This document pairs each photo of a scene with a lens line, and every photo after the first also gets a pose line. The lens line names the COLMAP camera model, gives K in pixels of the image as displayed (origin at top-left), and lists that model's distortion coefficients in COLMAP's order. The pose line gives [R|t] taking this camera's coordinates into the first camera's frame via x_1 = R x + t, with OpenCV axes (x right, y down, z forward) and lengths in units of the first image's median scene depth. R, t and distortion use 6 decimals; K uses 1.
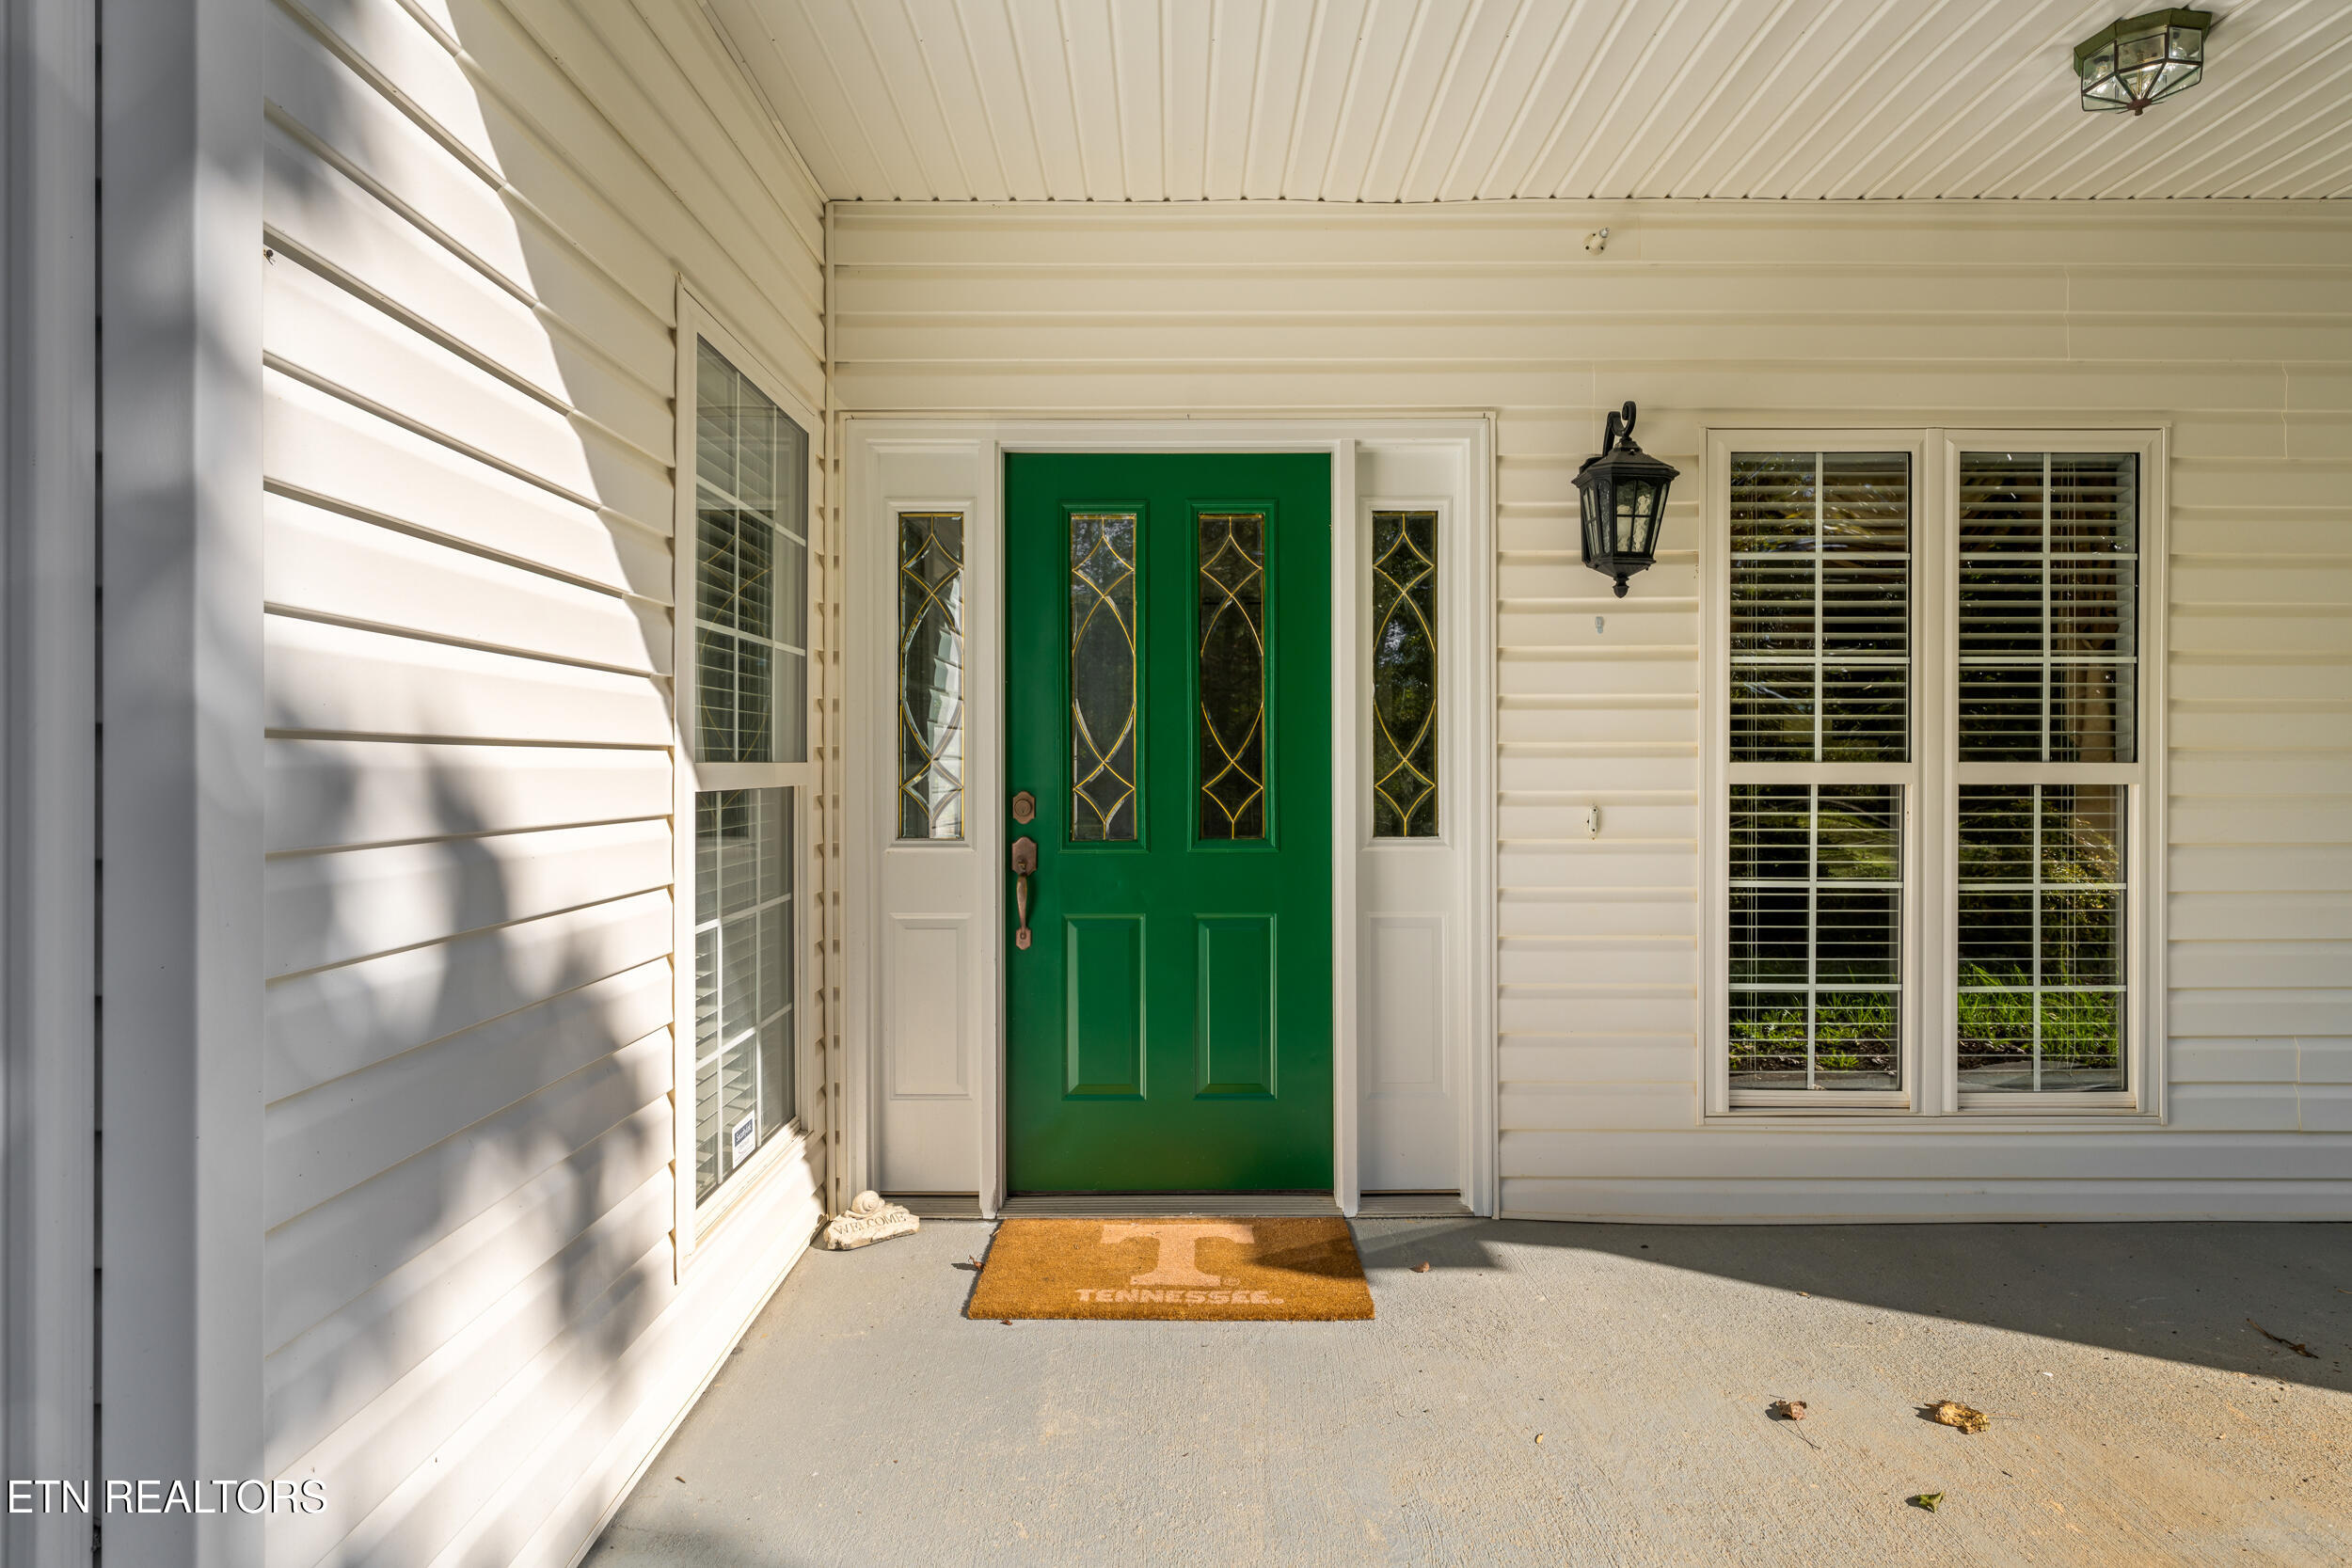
lens RADIAL K [[1015.5, 0, 1176.0], [0, 1015.5, 784.0], [0, 0, 1]] dist [-0.000012, 0.000006]
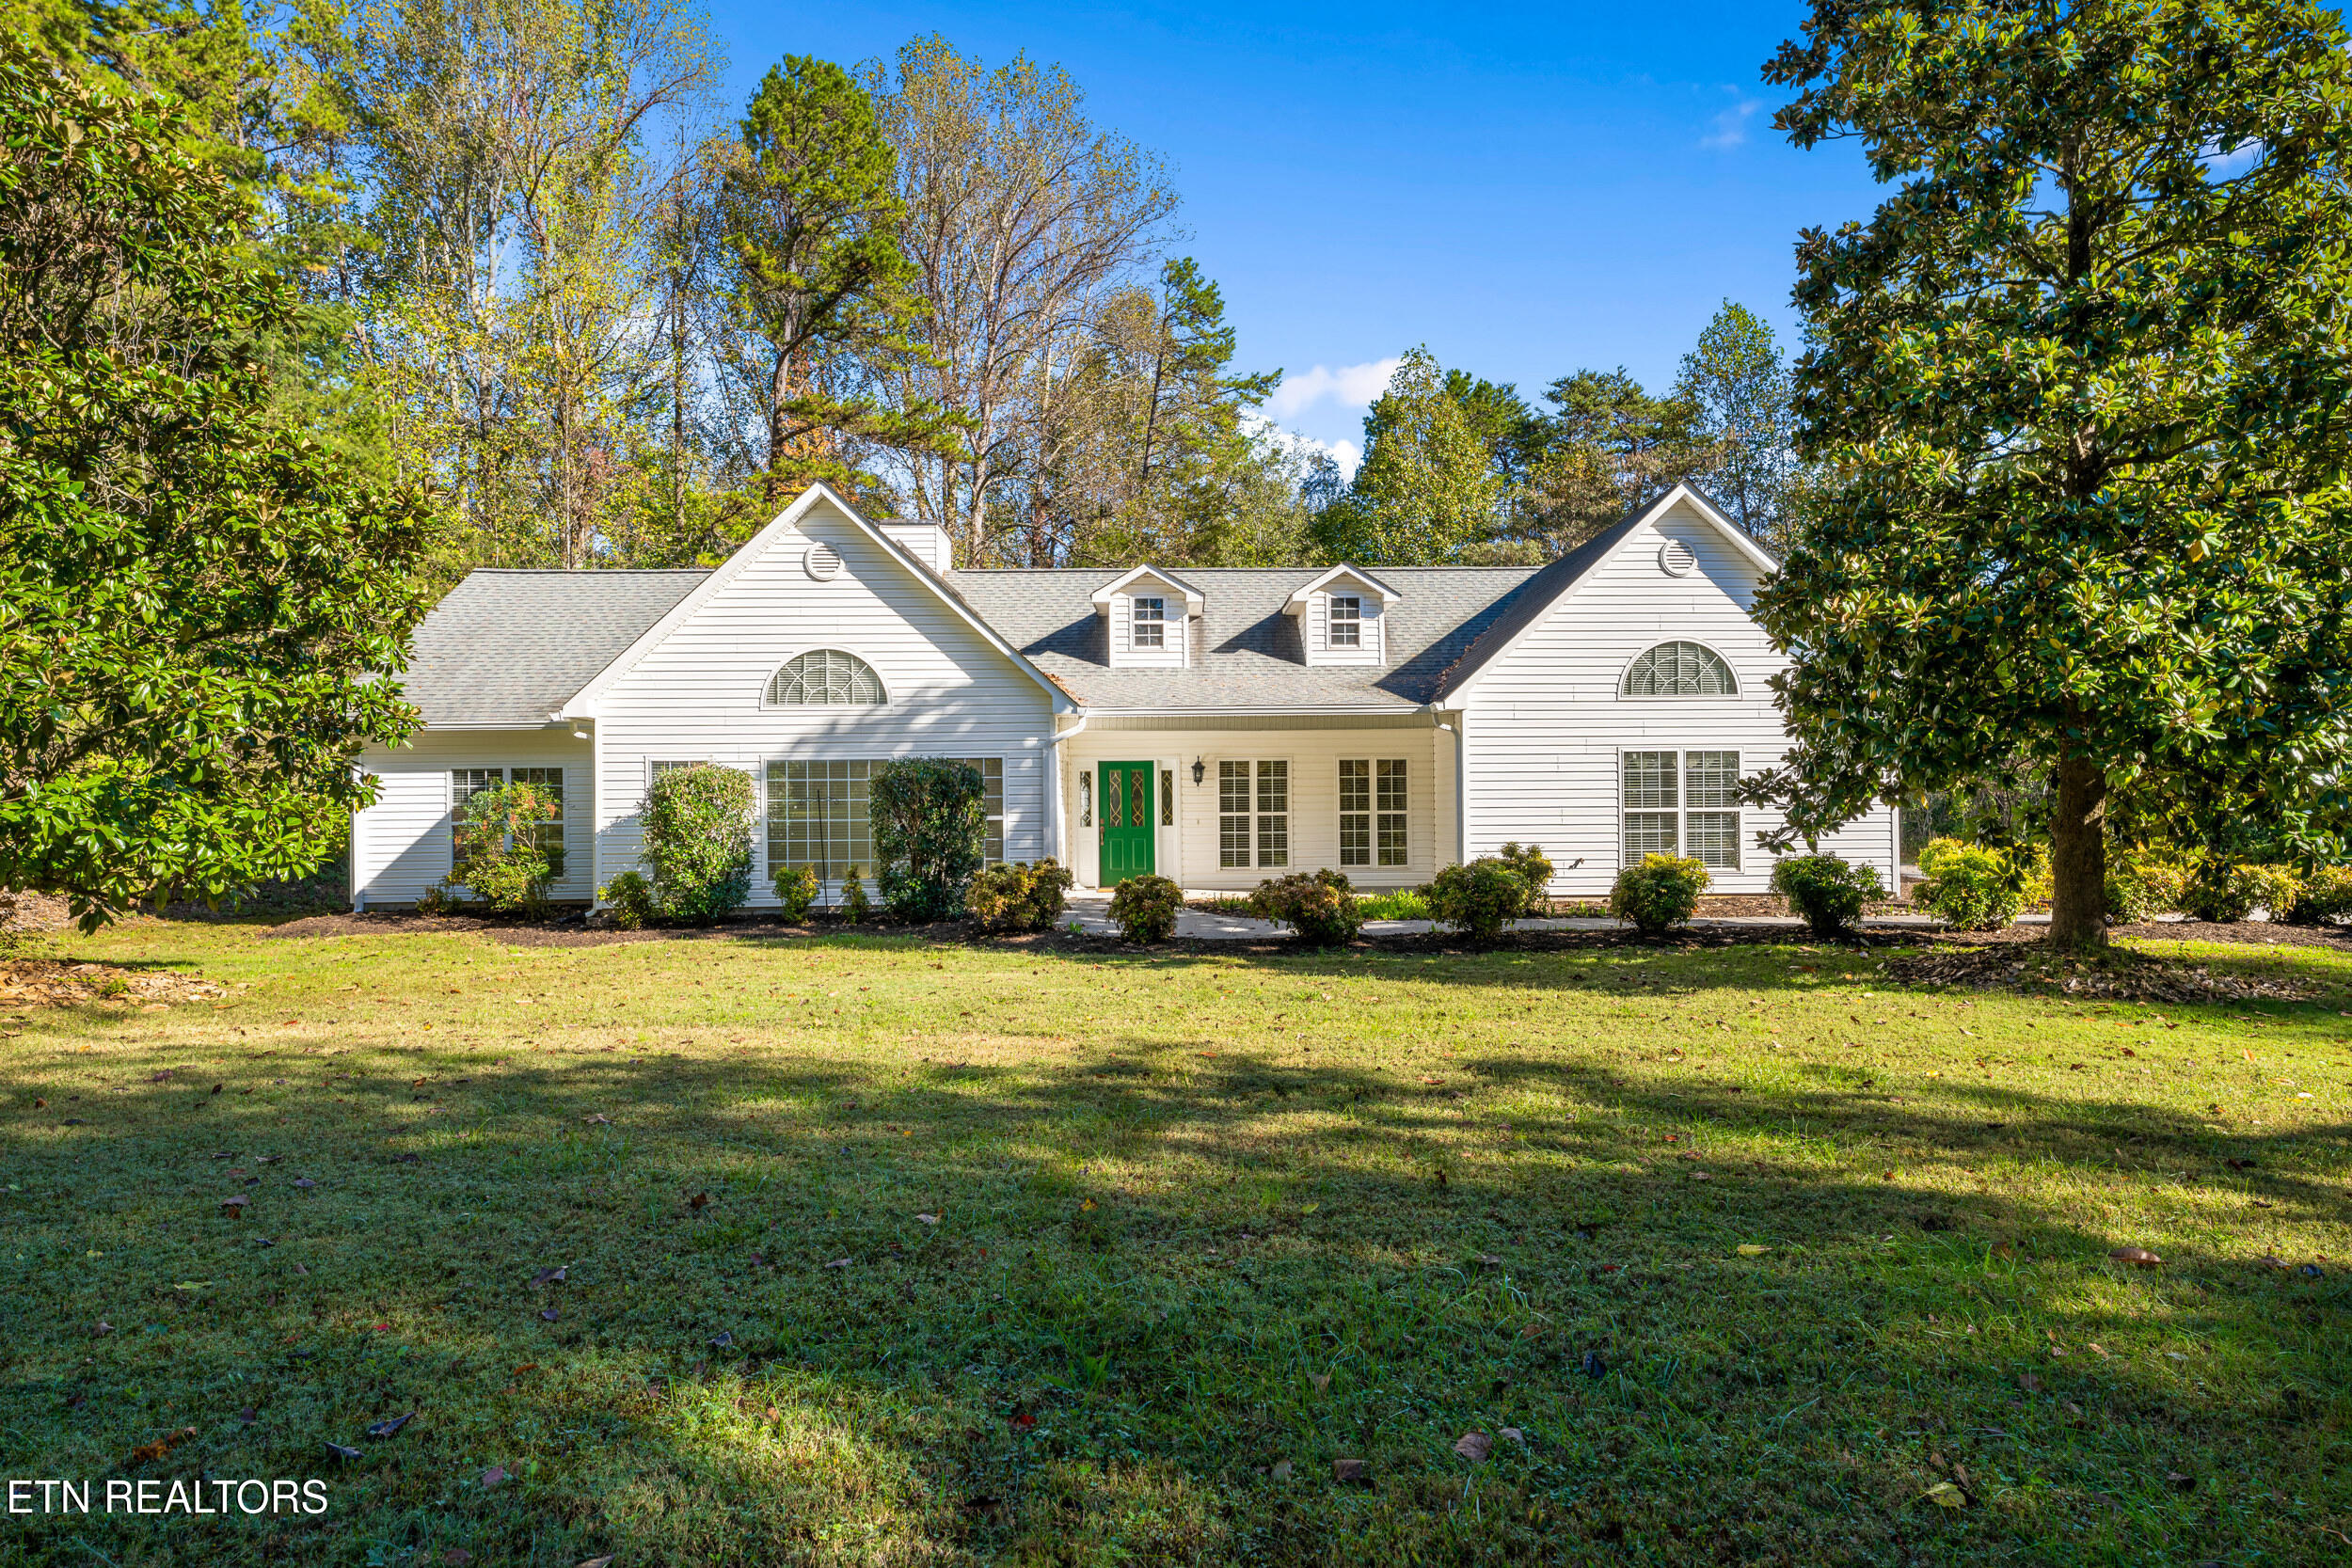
lens RADIAL K [[1332.2, 0, 1176.0], [0, 1332.2, 784.0], [0, 0, 1]] dist [-0.000239, -0.000206]
pose [[0.999954, -0.005109, 0.008081, 0.222583], [0.005095, 0.999985, 0.001796, -0.204857], [-0.008090, -0.001755, 0.999966, -6.851031]]
